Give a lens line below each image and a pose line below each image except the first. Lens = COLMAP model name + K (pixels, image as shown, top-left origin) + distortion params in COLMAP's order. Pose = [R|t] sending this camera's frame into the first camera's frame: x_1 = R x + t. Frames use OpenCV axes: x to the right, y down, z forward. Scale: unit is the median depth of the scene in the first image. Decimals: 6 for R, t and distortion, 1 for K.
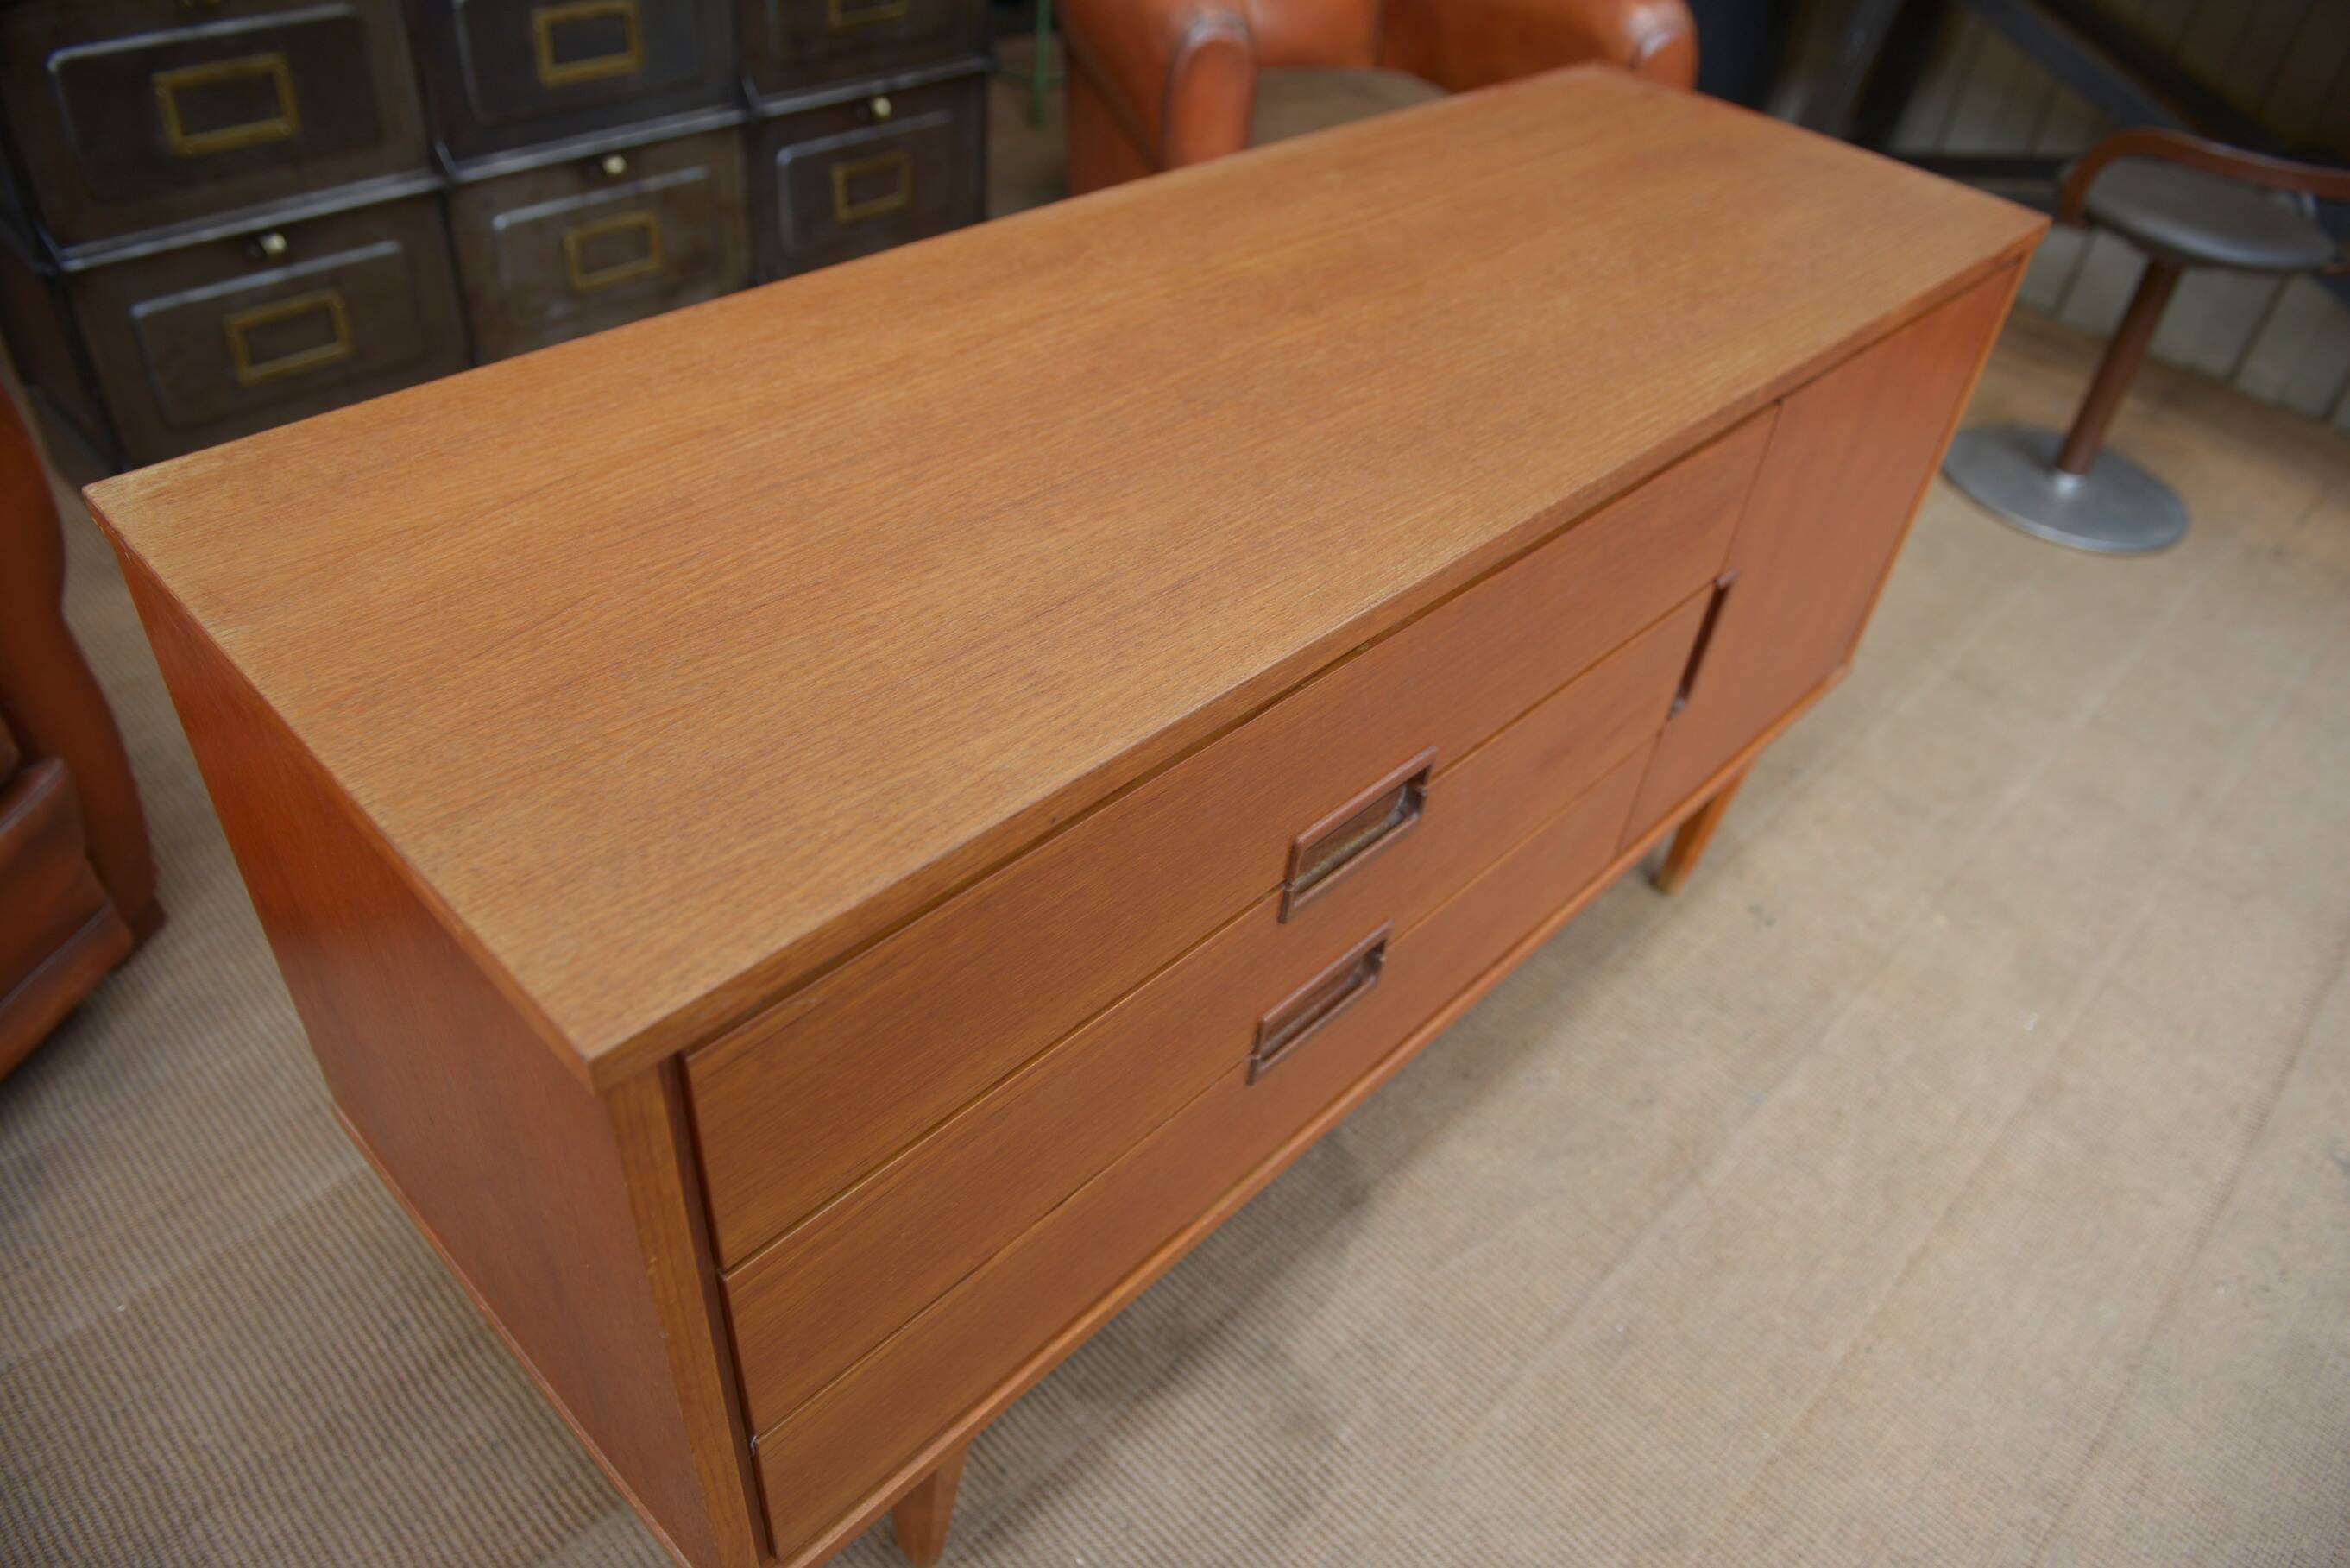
lens RADIAL K [[1578.4, 0, 1183.8], [0, 1578.4, 796.9], [0, 0, 1]] dist [-0.068109, 0.008494]
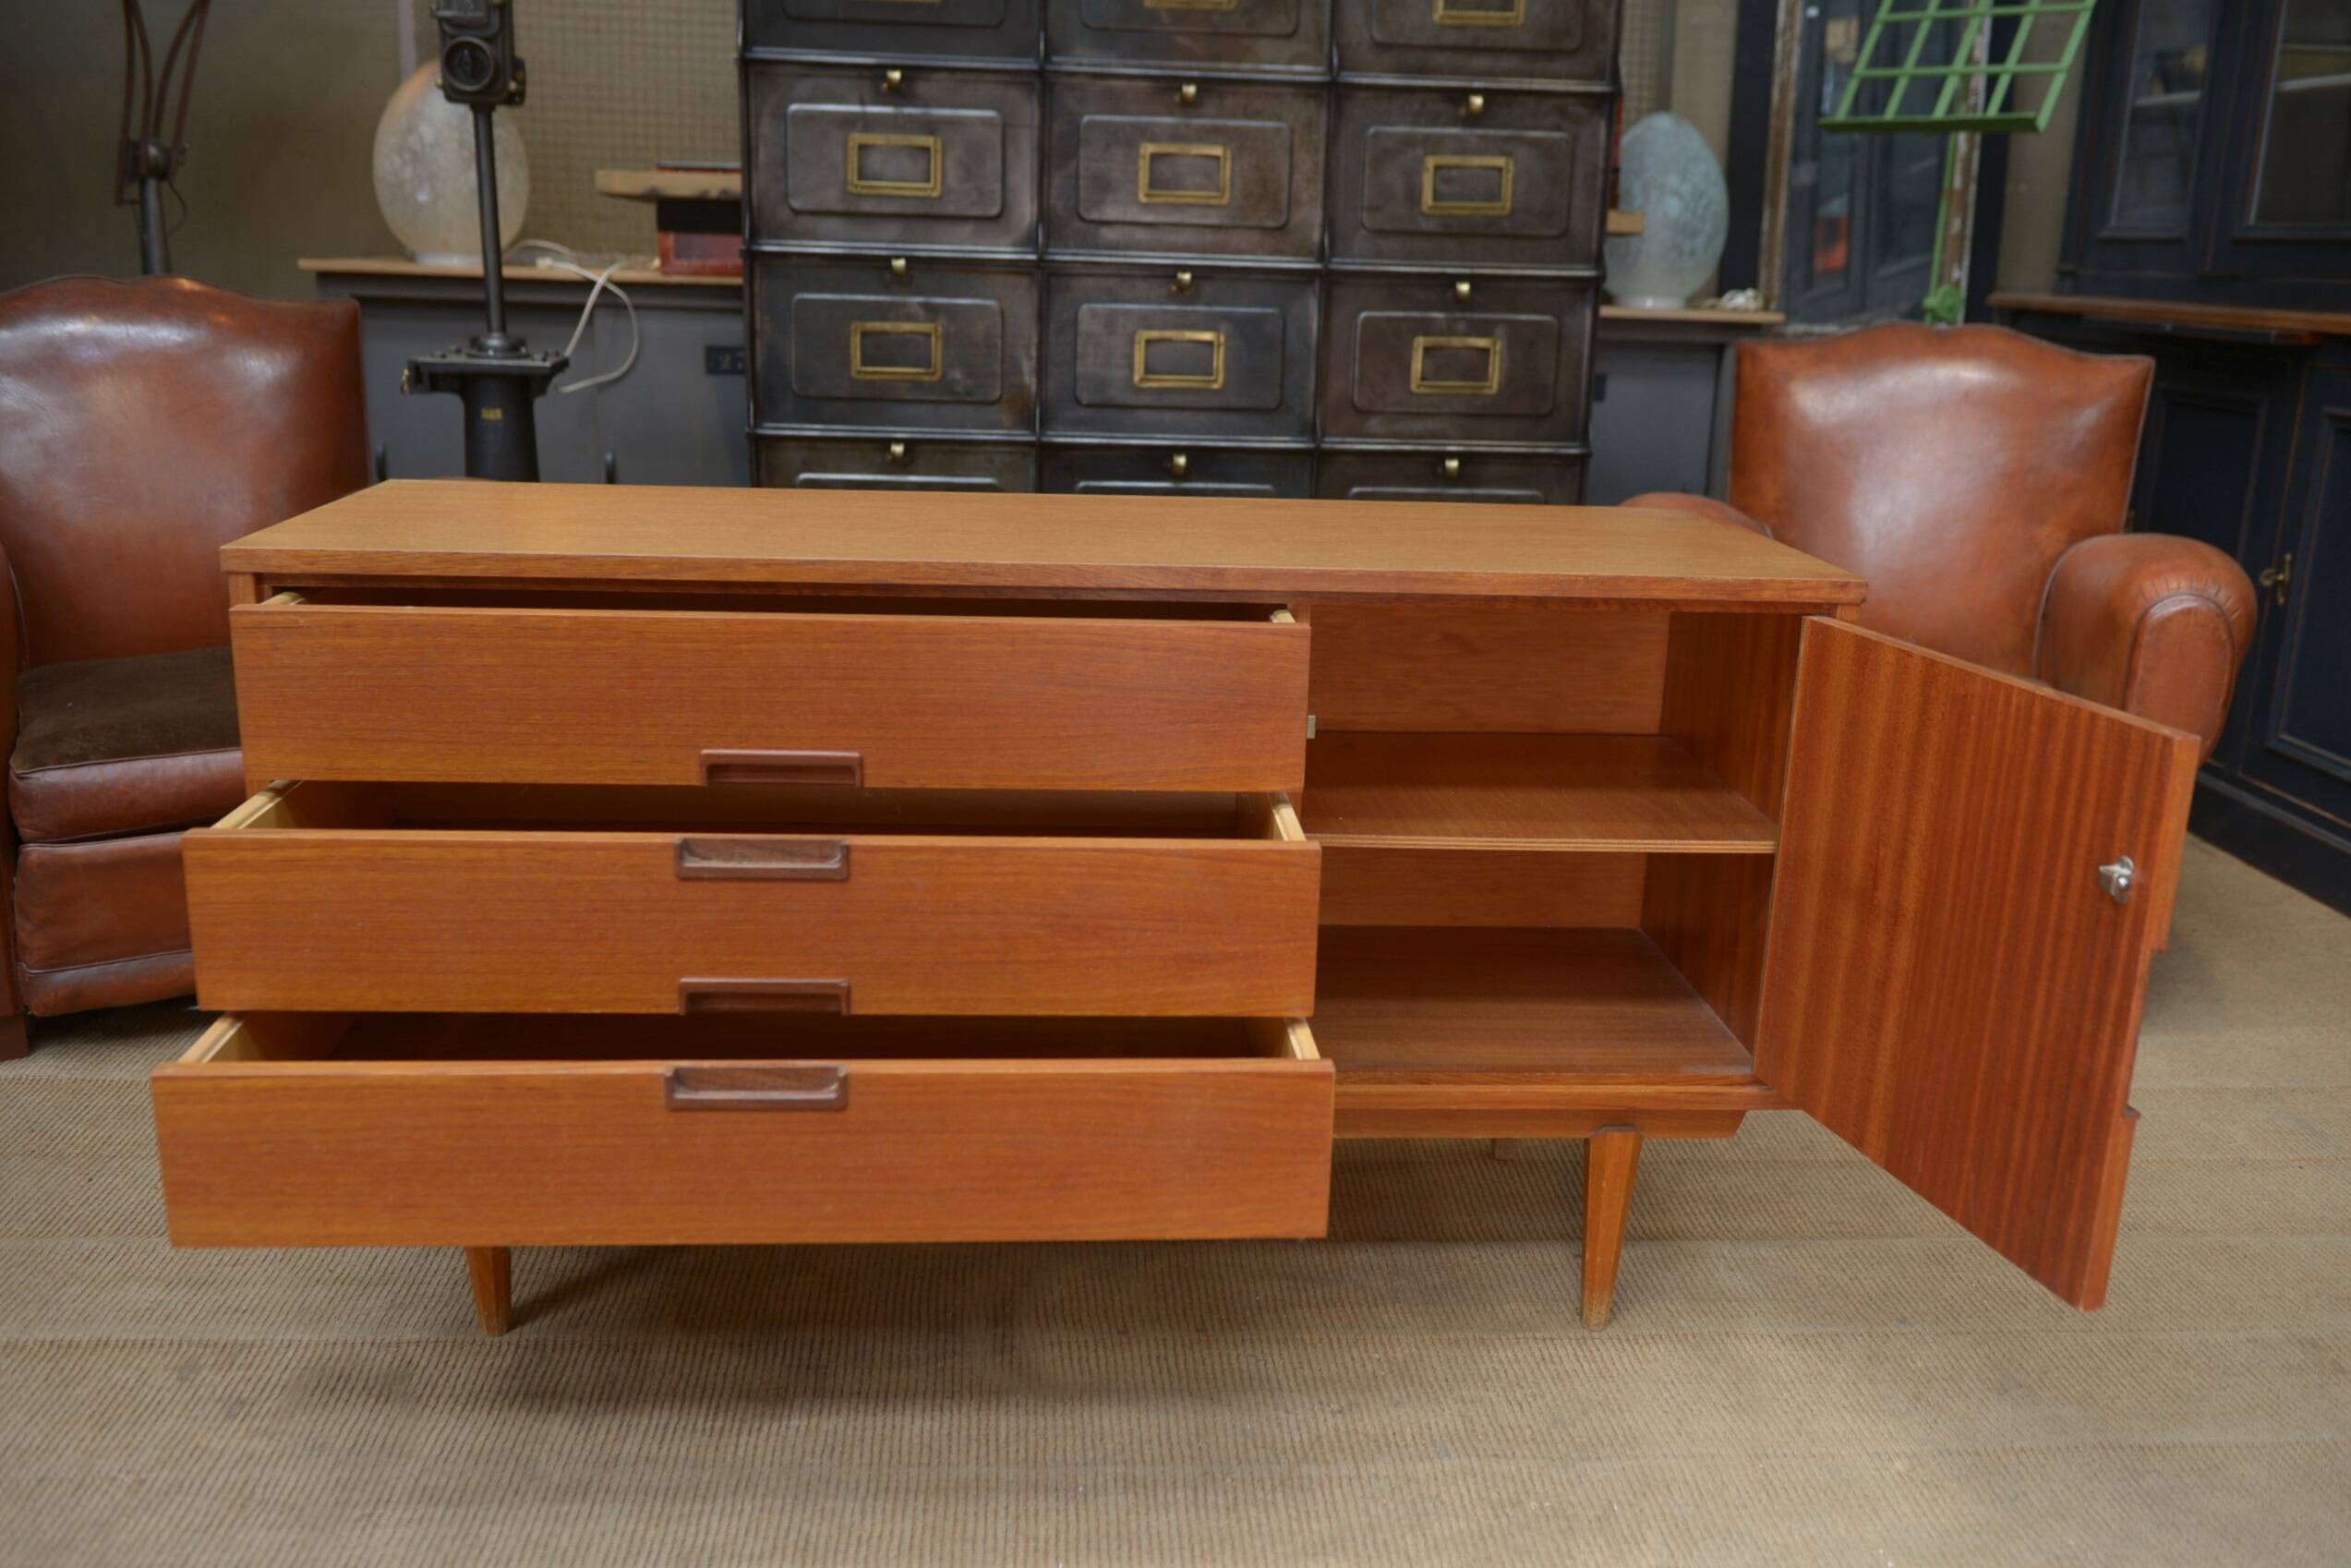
lens RADIAL K [[2063.9, 0, 1180.5], [0, 2063.9, 798.5], [0, 0, 1]] dist [-0.020914, 0.018687]
pose [[0.739705, 0.108224, -0.664171, 0.992695], [-0.411737, 0.853462, -0.319494, 0.310043], [0.532268, 0.509795, 0.675870, -0.062591]]
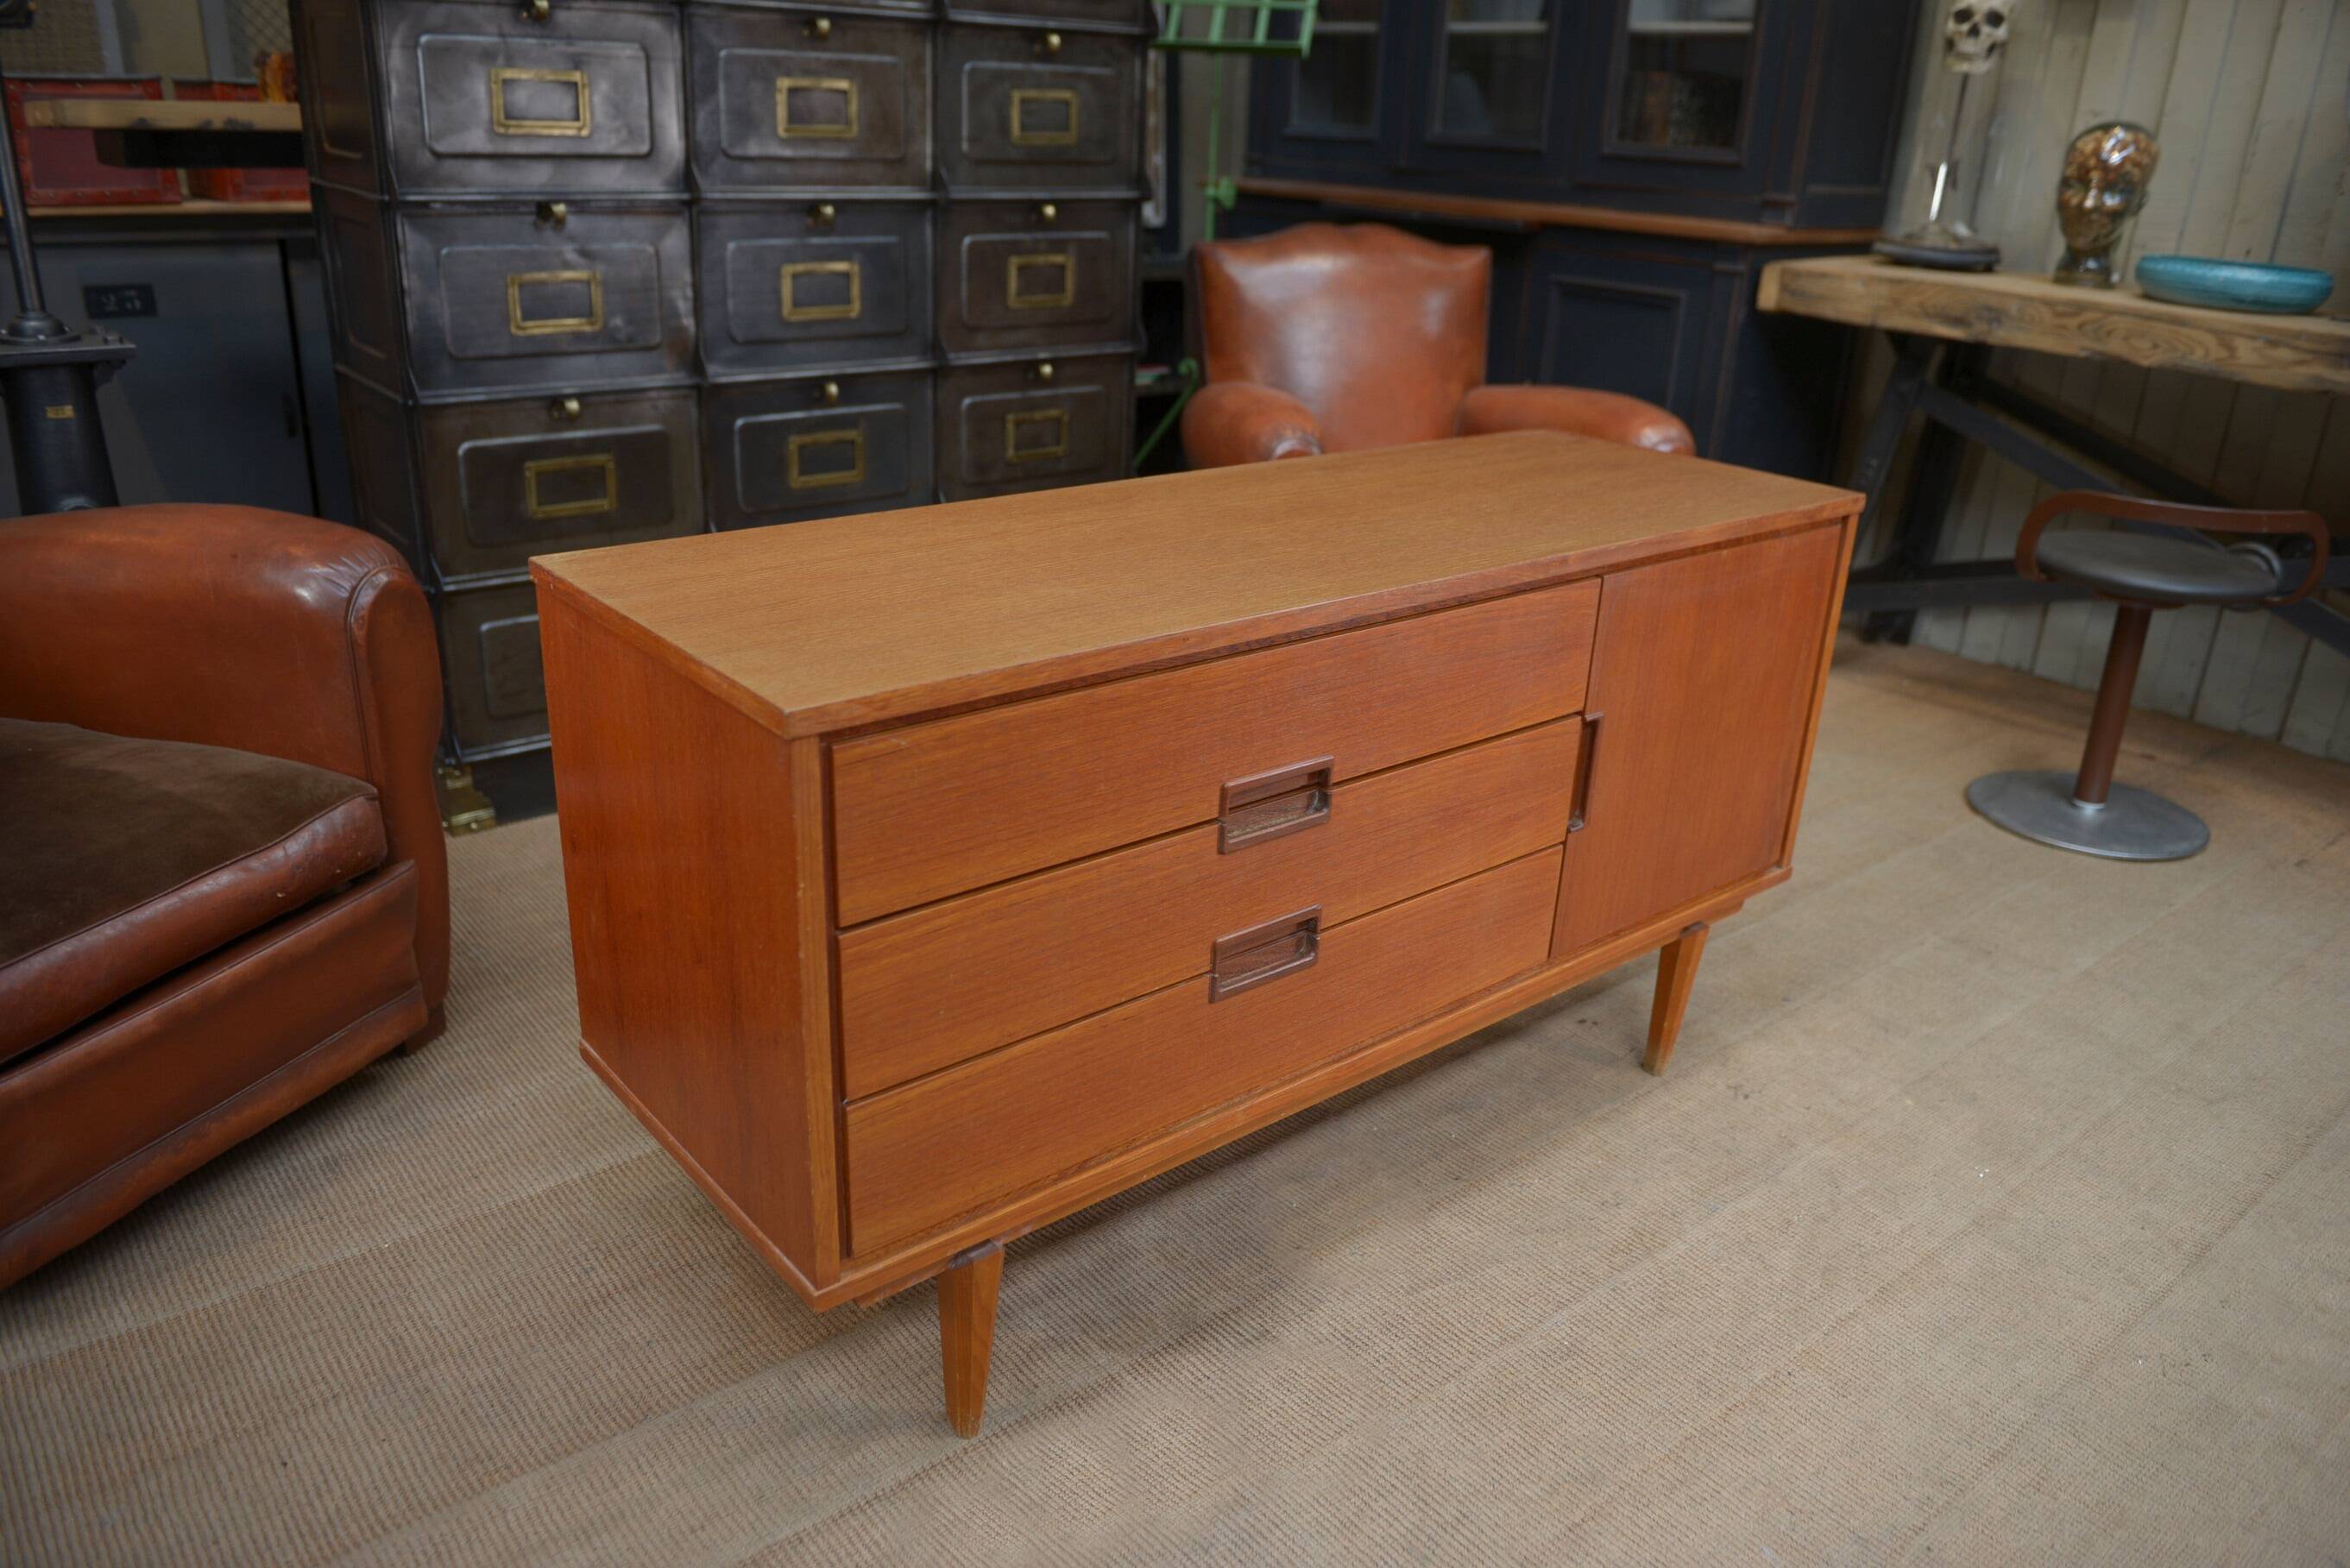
lens RADIAL K [[1678.7, 0, 1186.5], [0, 1678.7, 794.0], [0, 0, 1]] dist [-0.049777, 0.003343]
pose [[0.992615, -0.005597, -0.121180, 0.129745], [-0.034352, 0.945077, -0.325036, 0.318790], [0.116344, 0.326799, 0.937905, -0.307593]]
